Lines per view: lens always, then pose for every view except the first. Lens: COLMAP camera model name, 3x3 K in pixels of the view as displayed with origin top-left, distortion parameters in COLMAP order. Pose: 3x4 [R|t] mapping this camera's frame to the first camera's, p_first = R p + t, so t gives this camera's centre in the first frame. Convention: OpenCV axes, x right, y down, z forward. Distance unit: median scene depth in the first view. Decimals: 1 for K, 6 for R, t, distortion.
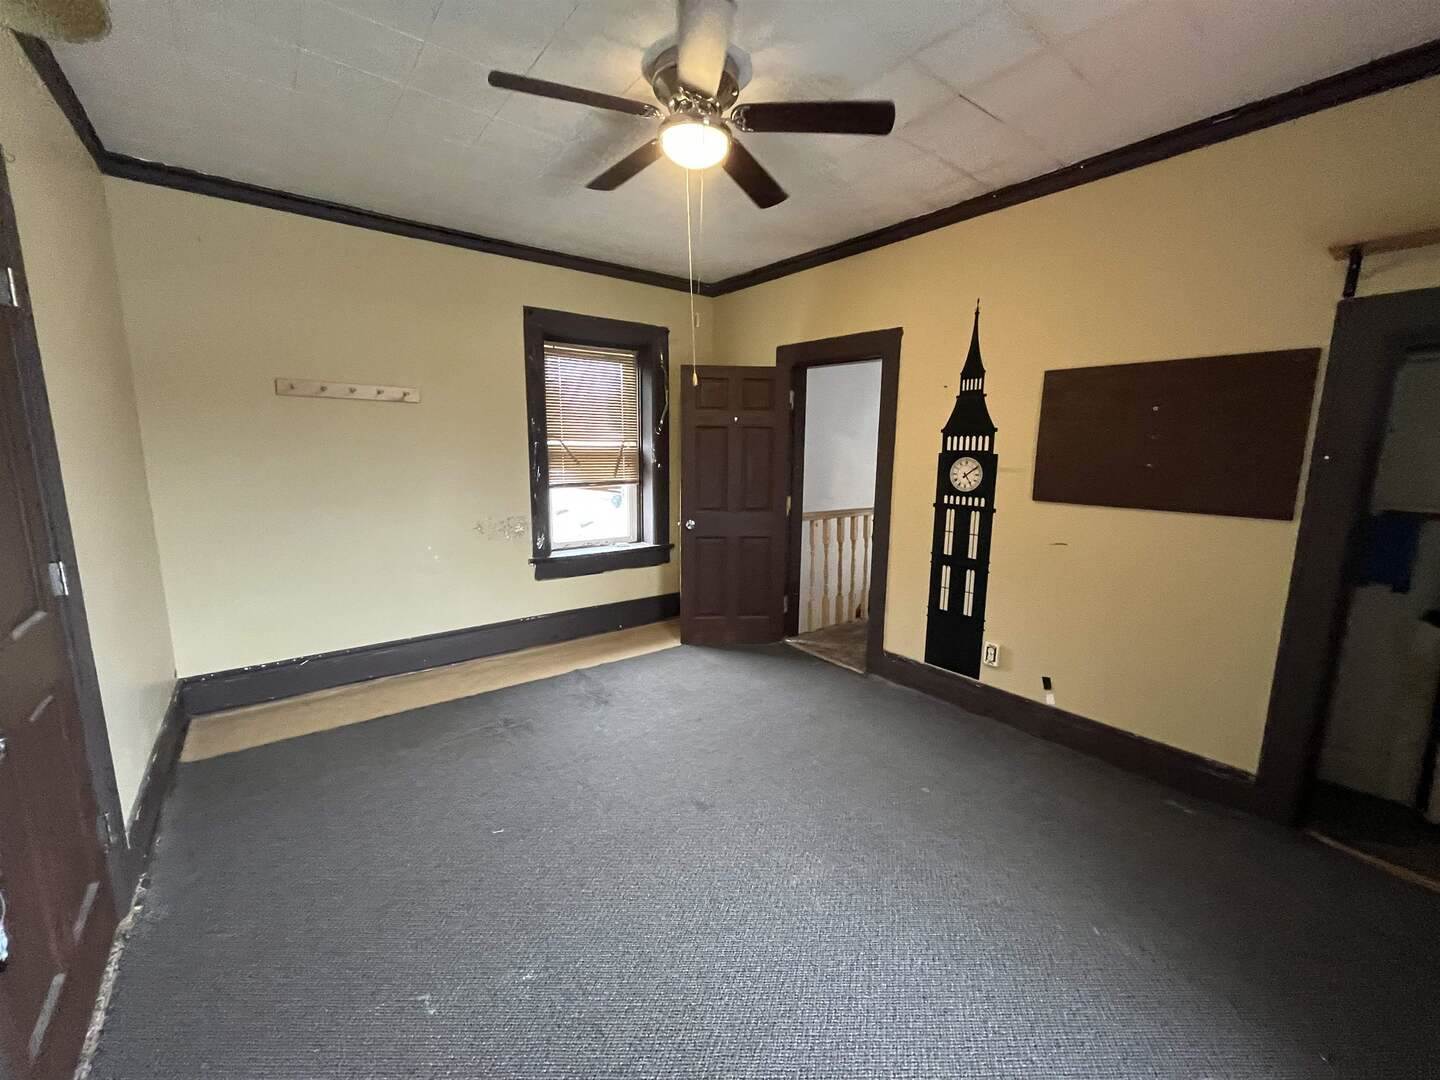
lens RADIAL K [[578.6, 0, 720.0], [0, 578.6, 540.0], [0, 0, 1]] dist [-0.003876, -0.000234]
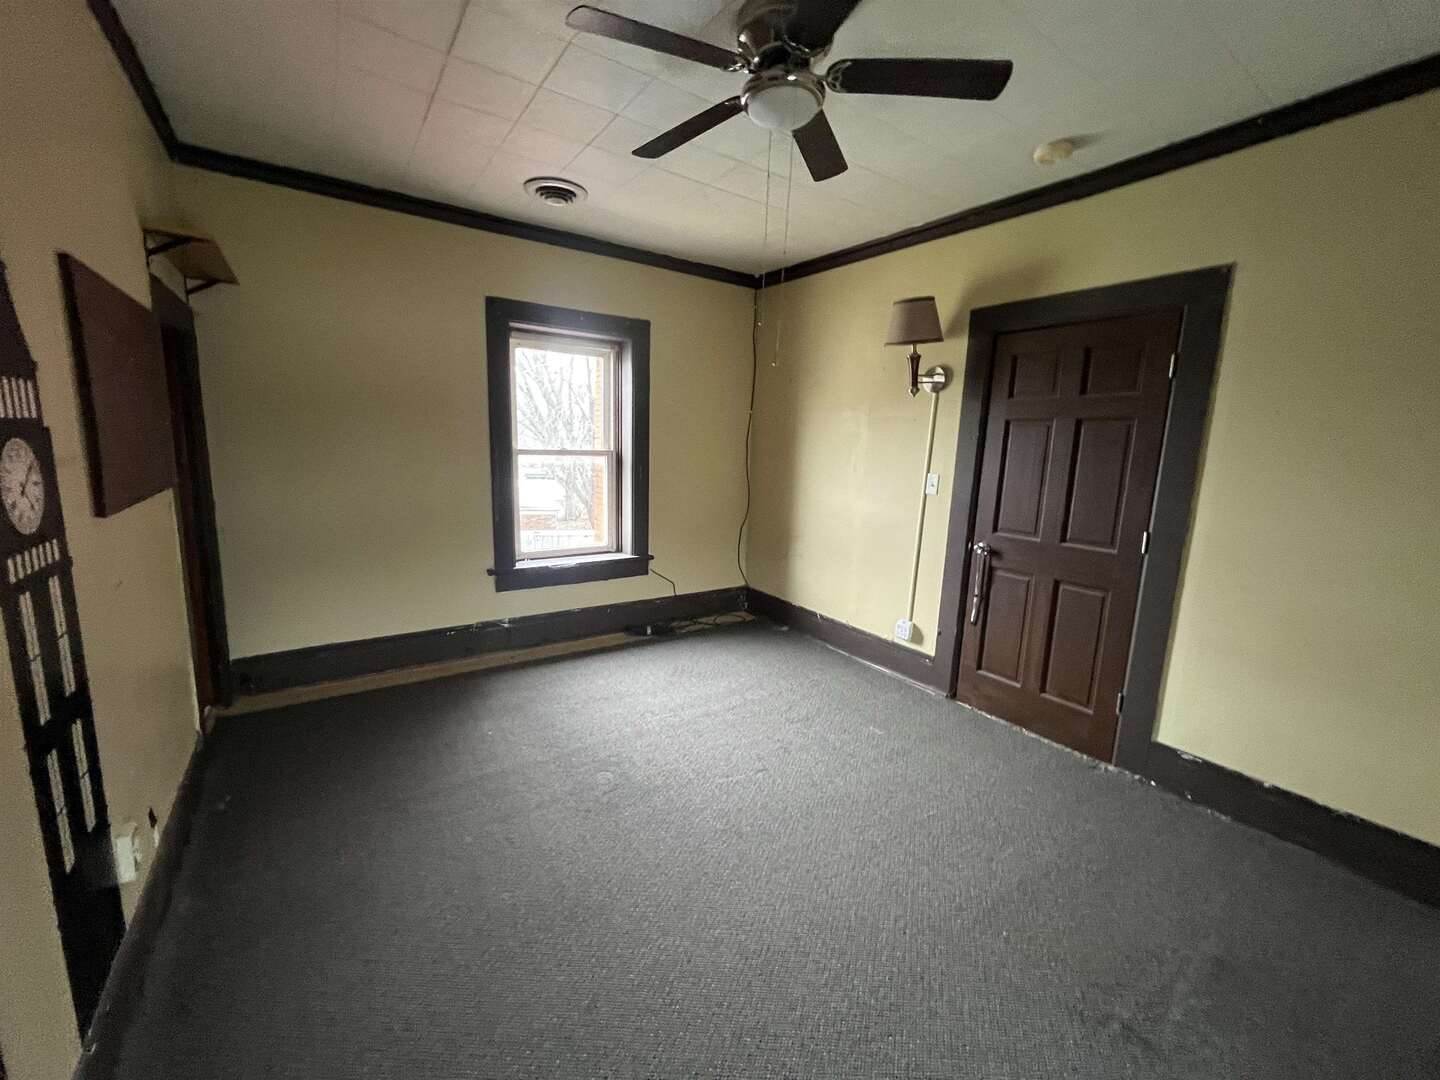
lens RADIAL K [[578.6, 0, 720.0], [0, 578.6, 540.0], [0, 0, 1]] dist [-0.003876, -0.000234]
pose [[-0.996923, -0.058479, 0.052200, -0.027945], [-0.038326, 0.944527, 0.326189, -0.207209], [-0.068380, 0.323184, -0.943862, 1.271907]]
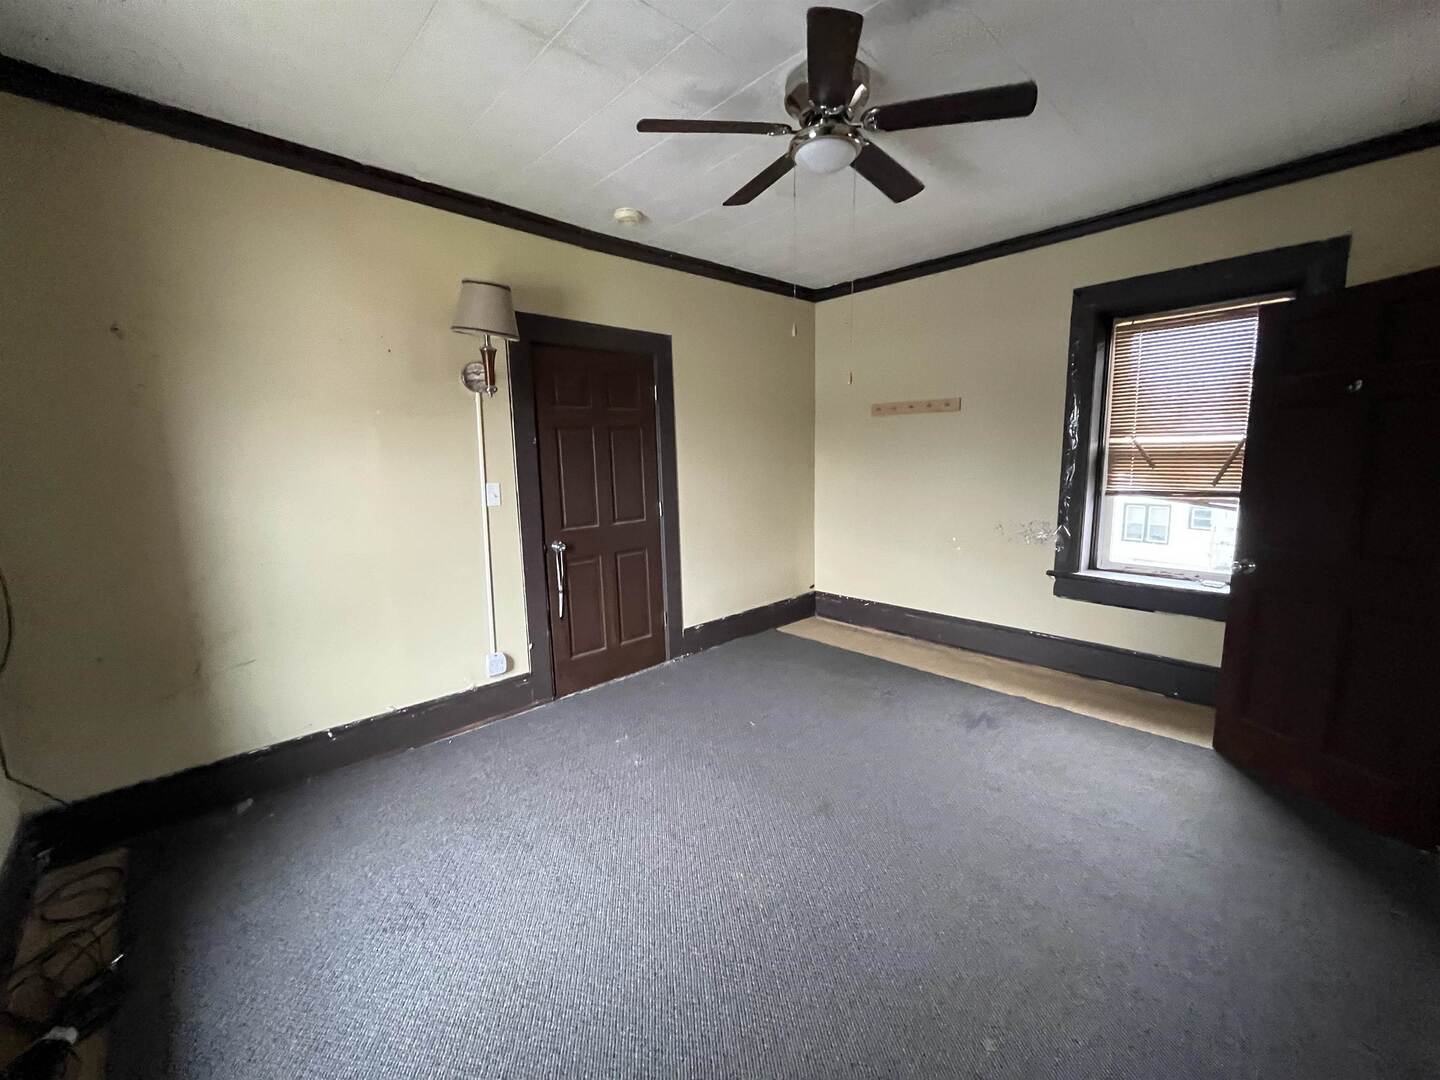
lens RADIAL K [[574.1, 0, 710.5], [0, 574.1, 538.6], [0, 0, 1]] dist [-0.000767, -0.000047]
pose [[0.086203, 0.132500, -0.987427, 0.628303], [-0.137910, 0.983162, 0.119888, -0.063067], [0.986686, 0.125842, 0.103024, 0.467784]]
